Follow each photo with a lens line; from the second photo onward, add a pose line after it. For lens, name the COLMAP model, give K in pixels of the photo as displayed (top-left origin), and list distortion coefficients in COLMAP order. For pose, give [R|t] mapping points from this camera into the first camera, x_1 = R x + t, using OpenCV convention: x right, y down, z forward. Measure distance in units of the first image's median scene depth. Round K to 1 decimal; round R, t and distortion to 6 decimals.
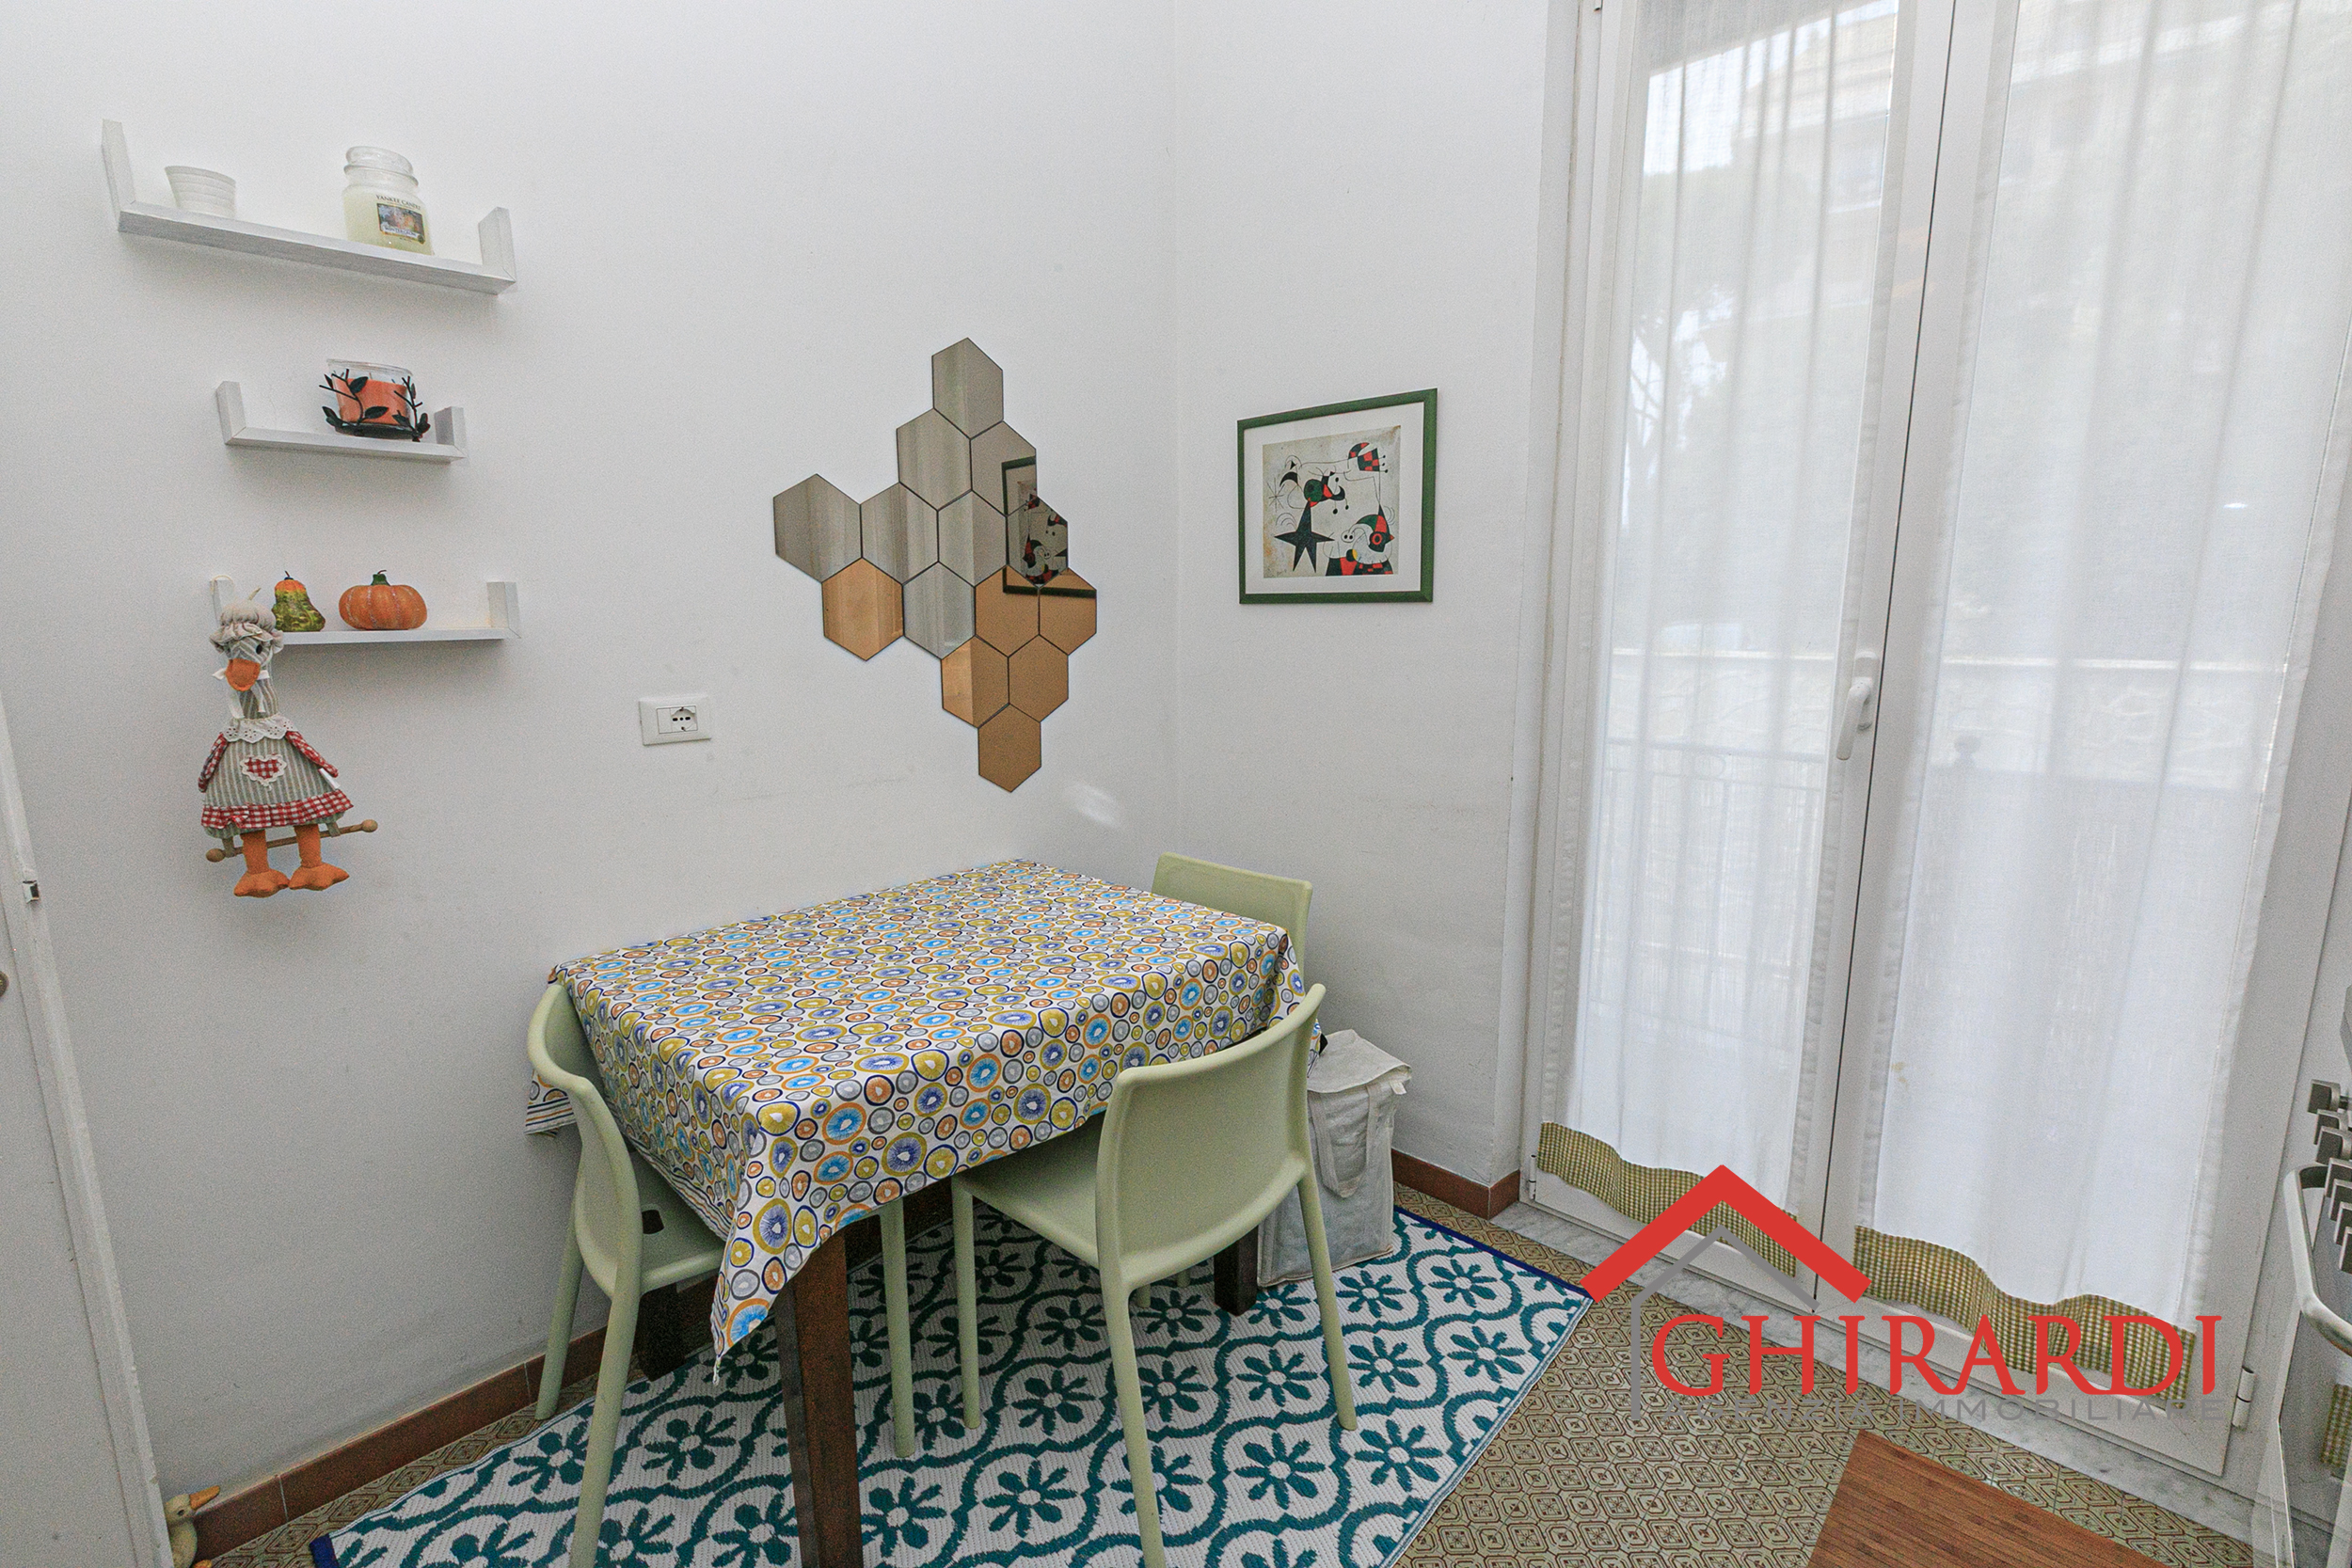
lens RADIAL K [[1051.1, 0, 1156.0], [0, 1051.1, 783.1], [0, 0, 1]] dist [0.001785, 0.000205]
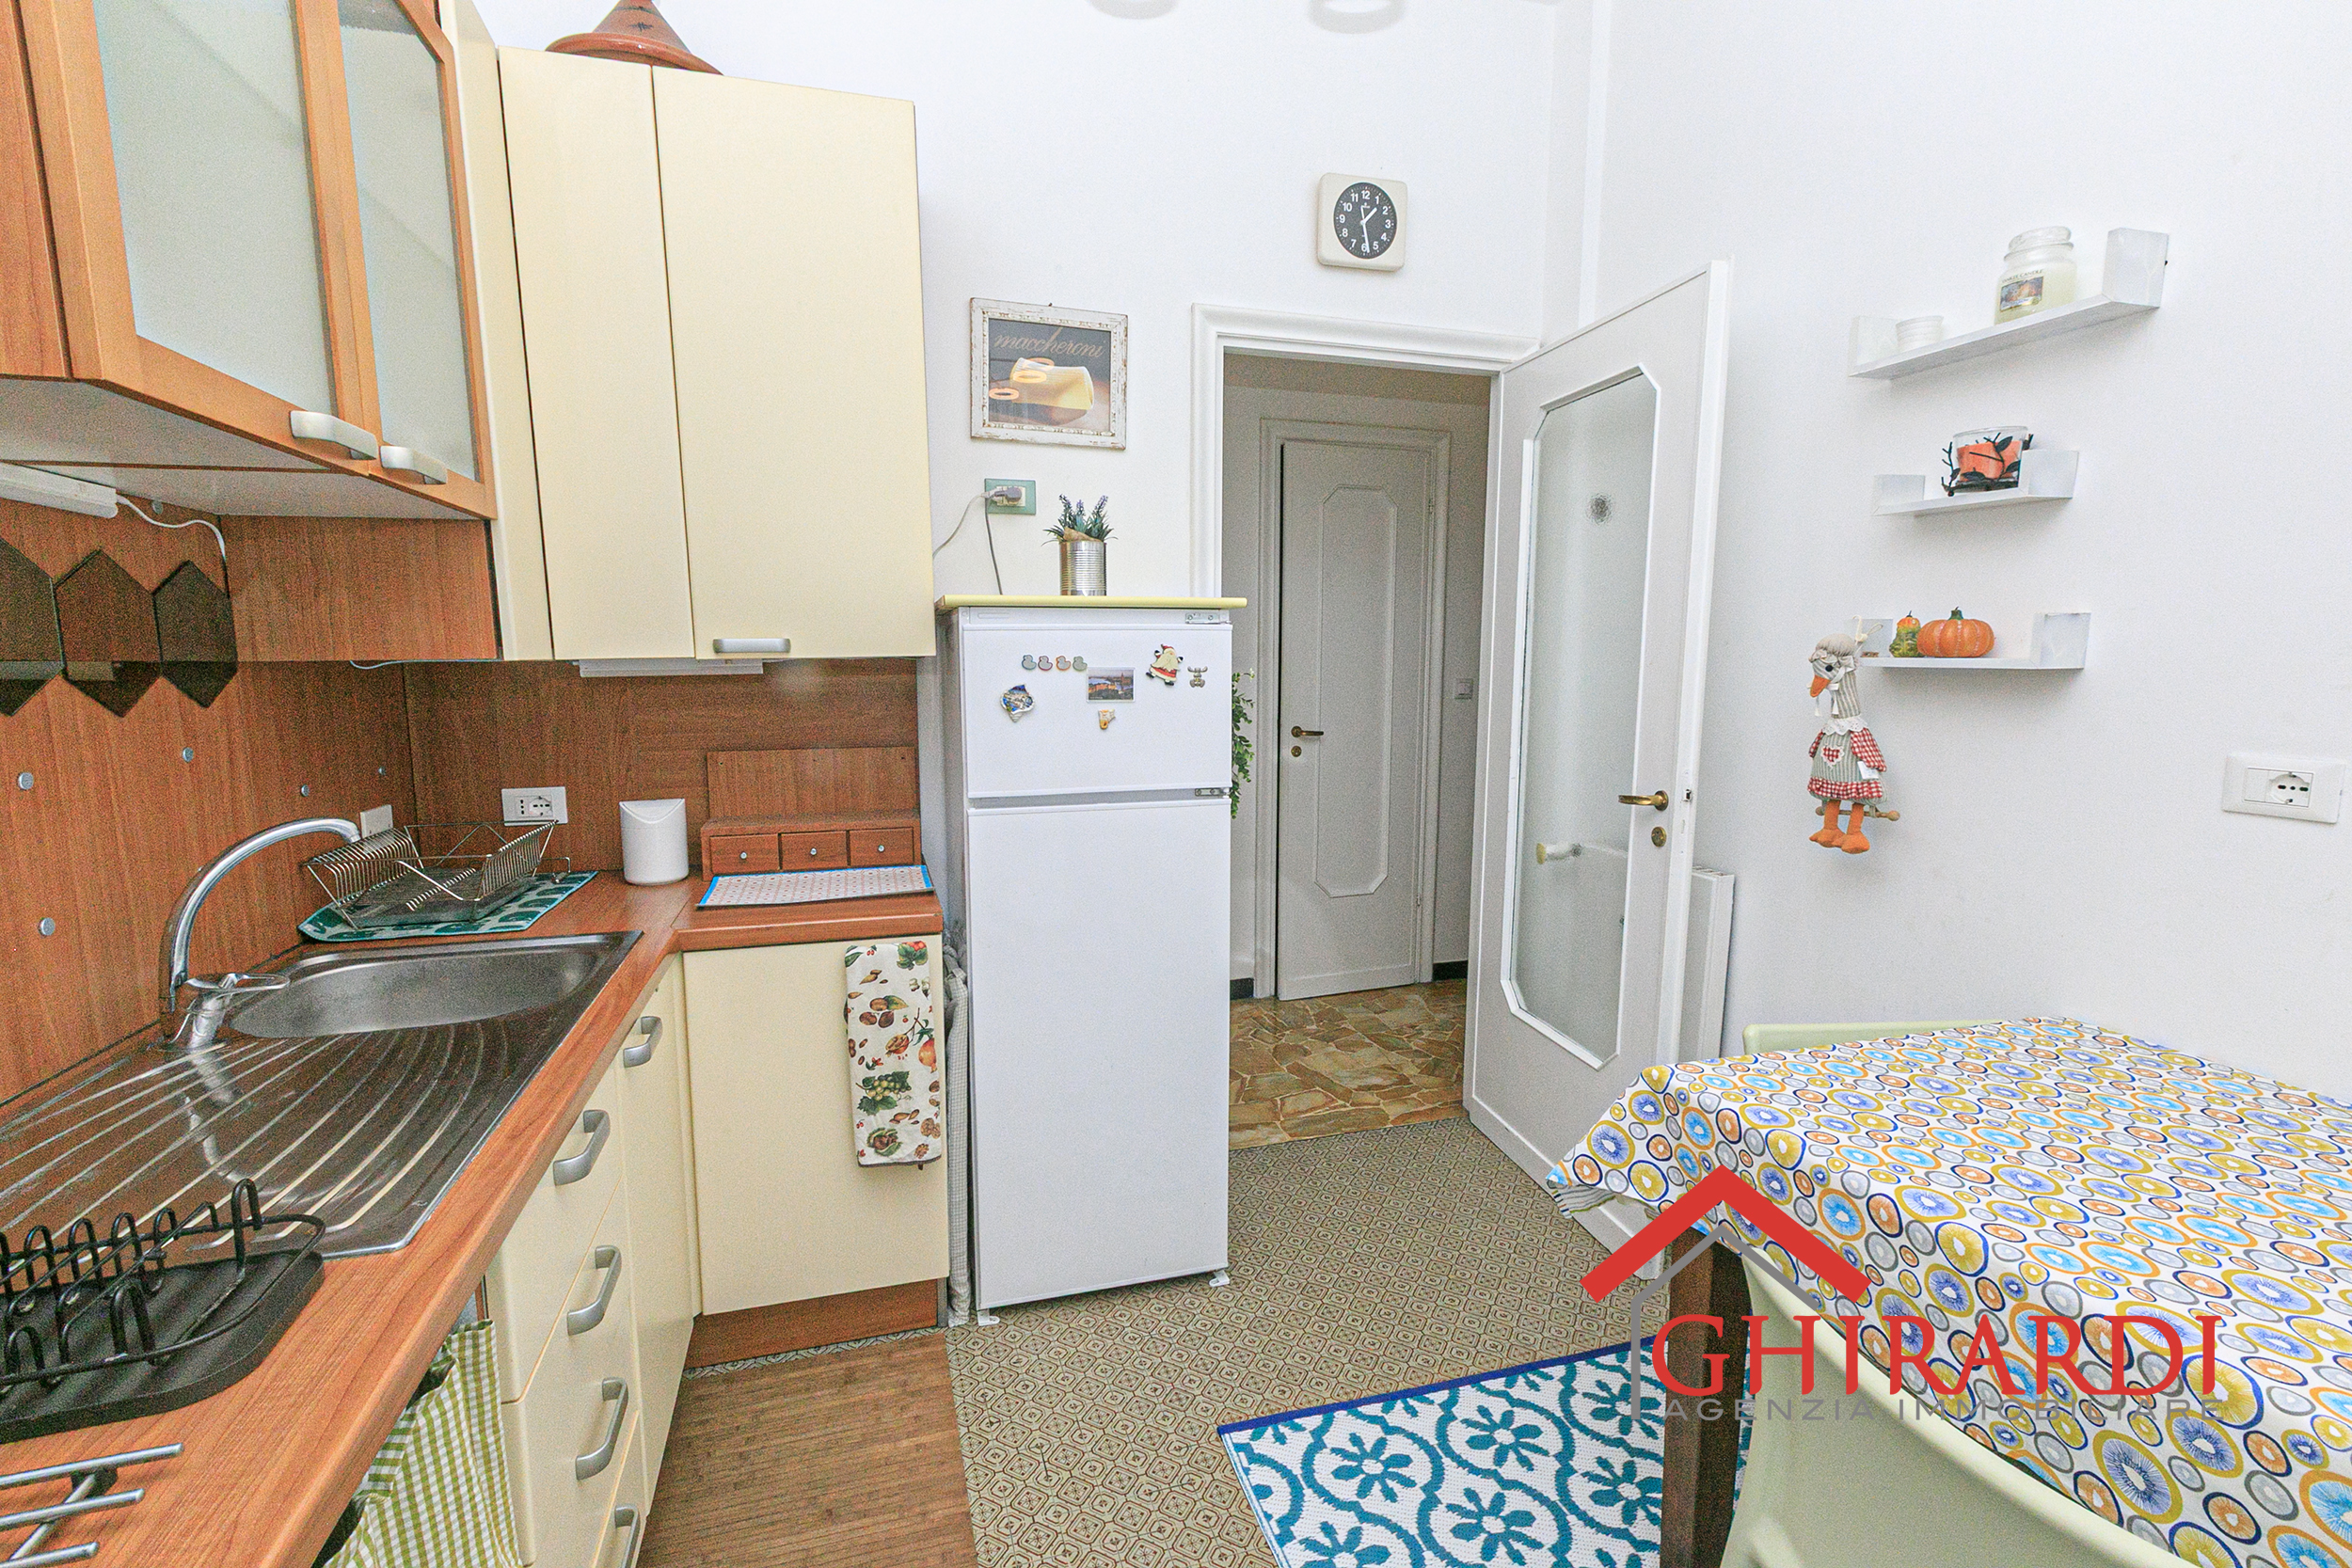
lens RADIAL K [[1051.1, 0, 1156.0], [0, 1051.1, 783.1], [0, 0, 1]] dist [0.001785, 0.000205]
pose [[-0.498287, 0.121430, -0.858467, 0.512166], [-0.137644, 0.966507, 0.216606, -0.100687], [0.856017, 0.226094, -0.464884, 0.577574]]
